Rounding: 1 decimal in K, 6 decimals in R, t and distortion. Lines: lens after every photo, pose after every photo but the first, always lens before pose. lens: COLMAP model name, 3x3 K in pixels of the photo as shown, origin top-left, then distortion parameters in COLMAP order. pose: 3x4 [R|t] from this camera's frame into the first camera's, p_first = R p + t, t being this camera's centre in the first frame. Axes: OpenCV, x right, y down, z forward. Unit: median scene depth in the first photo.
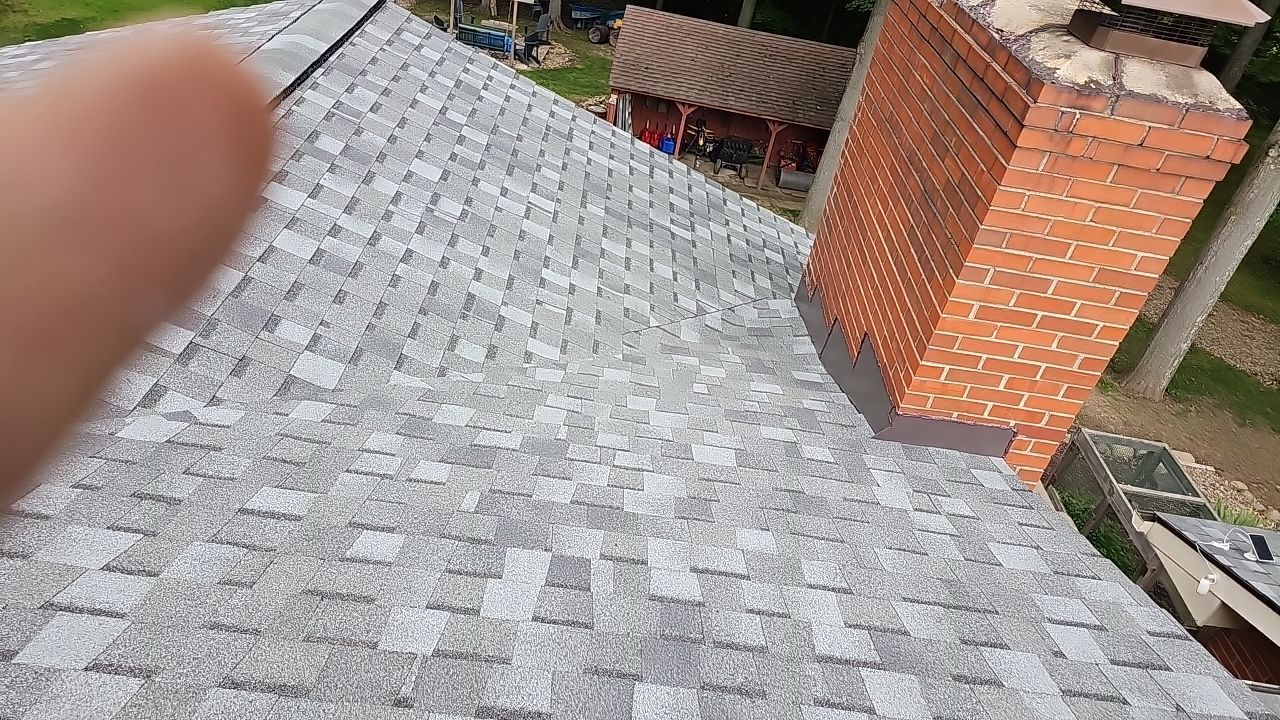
lens RADIAL K [[847.6, 0, 641.4], [0, 847.6, 365.9], [0, 0, 1]] dist [0.075791, -0.078495]
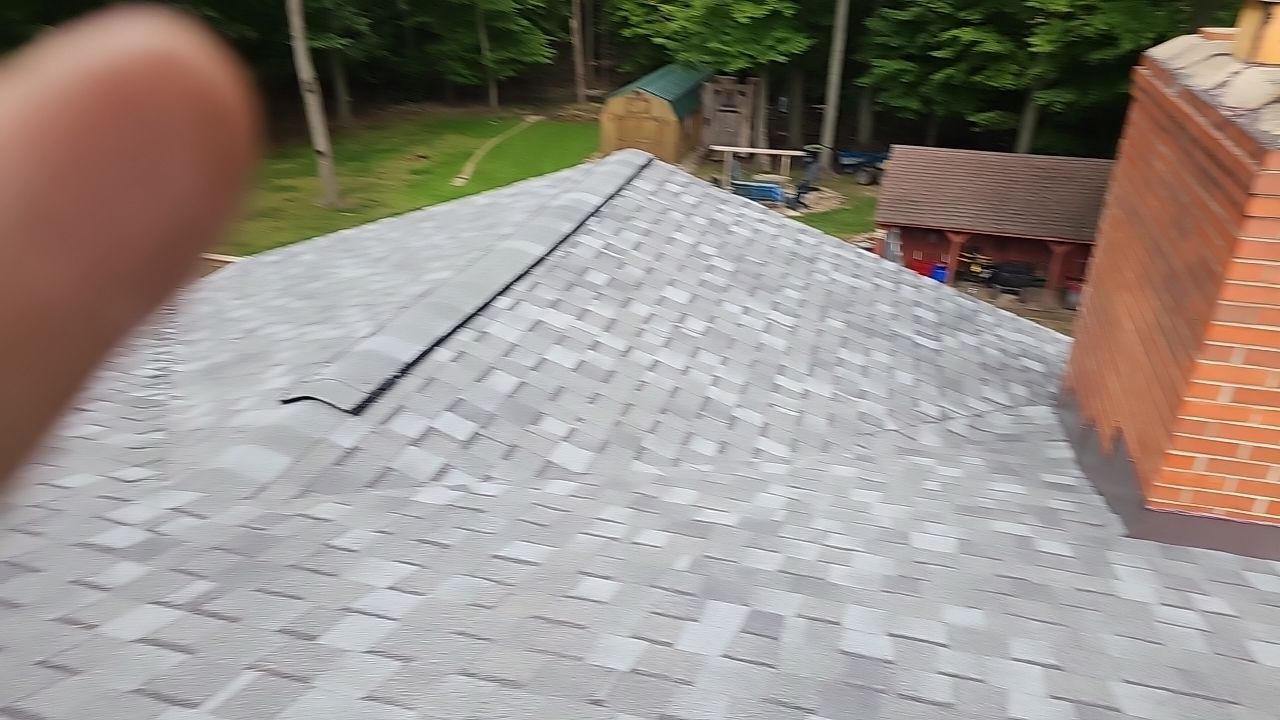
lens RADIAL K [[847.6, 0, 661.3], [0, 847.6, 368.1], [0, 0, 1]] dist [0.075791, -0.078495]
pose [[0.955196, -0.033533, -0.294069, 0.069389], [-0.013995, 0.987332, -0.158047, 0.056260], [0.295644, 0.155081, 0.942626, -0.056178]]
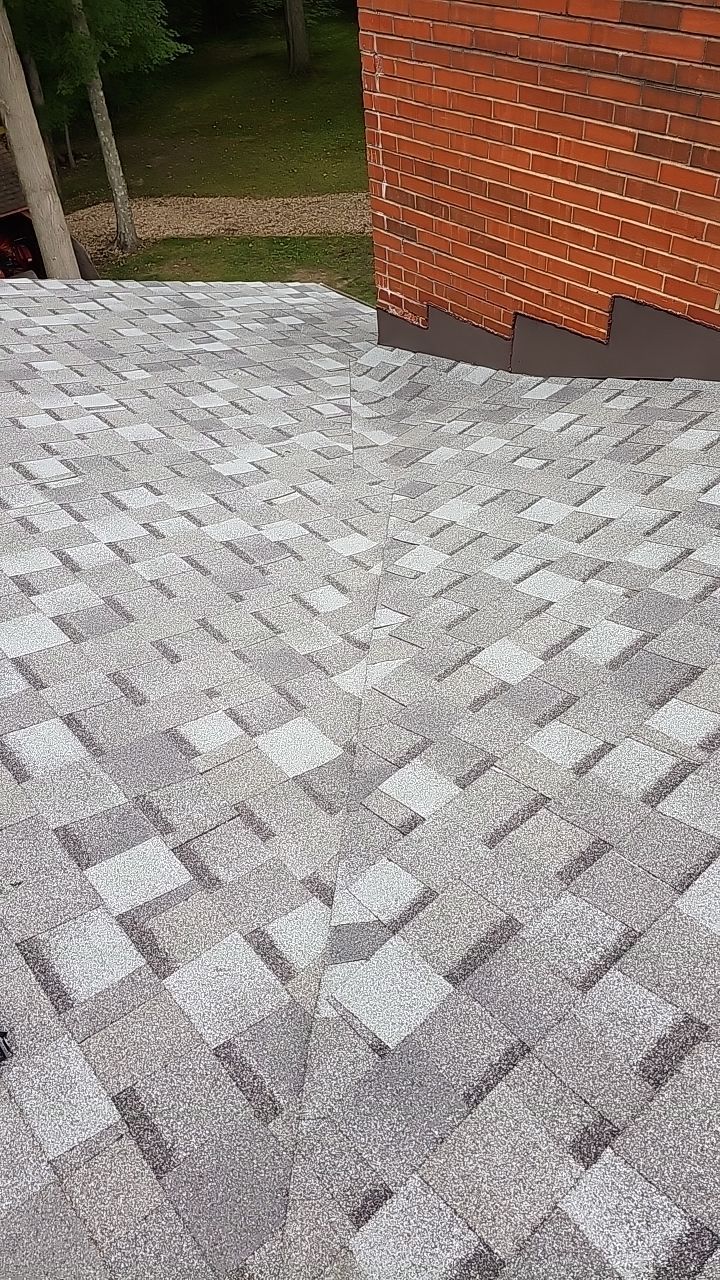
lens RADIAL K [[847.6, 0, 363.7], [0, 847.6, 634.4], [0, 0, 1]] dist [0.075791, -0.078495]
pose [[0.711715, -0.631525, 0.307632, -0.413692], [0.550158, 0.773411, 0.314897, -0.198634], [-0.436792, -0.054871, 0.897887, 0.352675]]
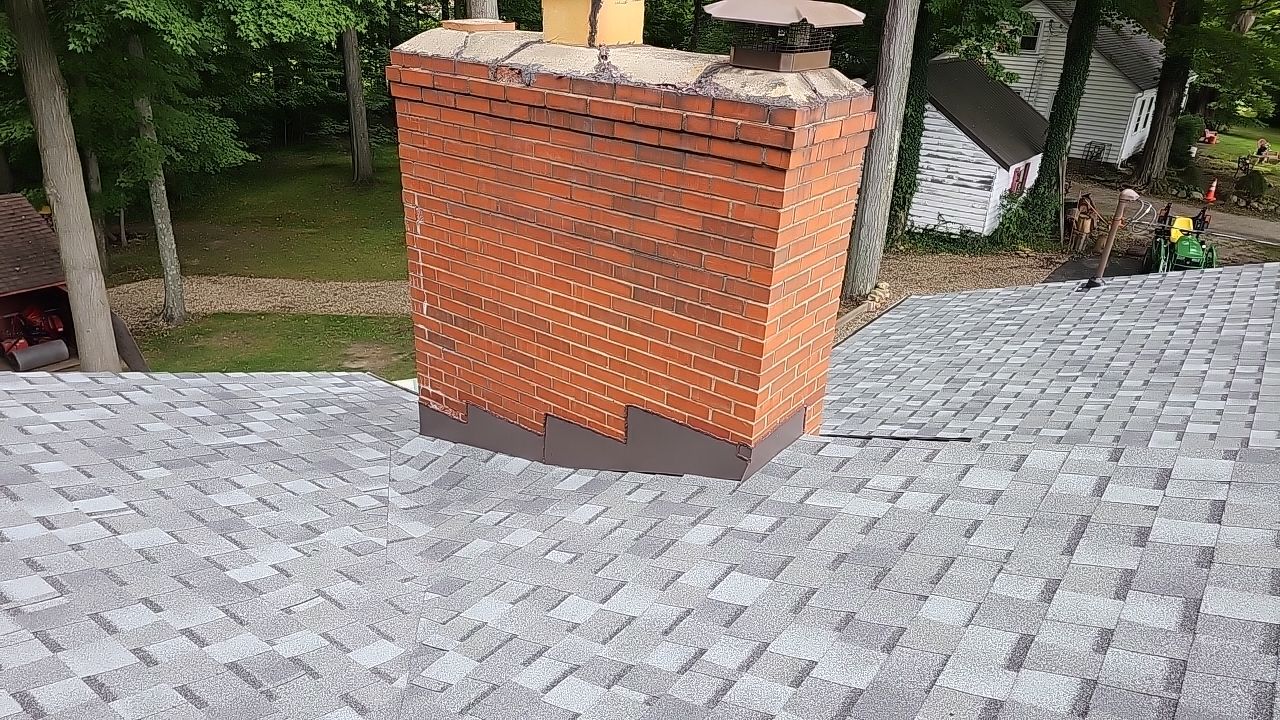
lens RADIAL K [[847.6, 0, 632.0], [0, 847.6, 368.9], [0, 0, 1]] dist [0.075791, -0.078495]
pose [[0.574399, -0.467070, 0.672243, -0.388486], [0.517617, 0.843451, 0.143745, -0.226165], [-0.634143, 0.265397, 0.726241, 0.308433]]
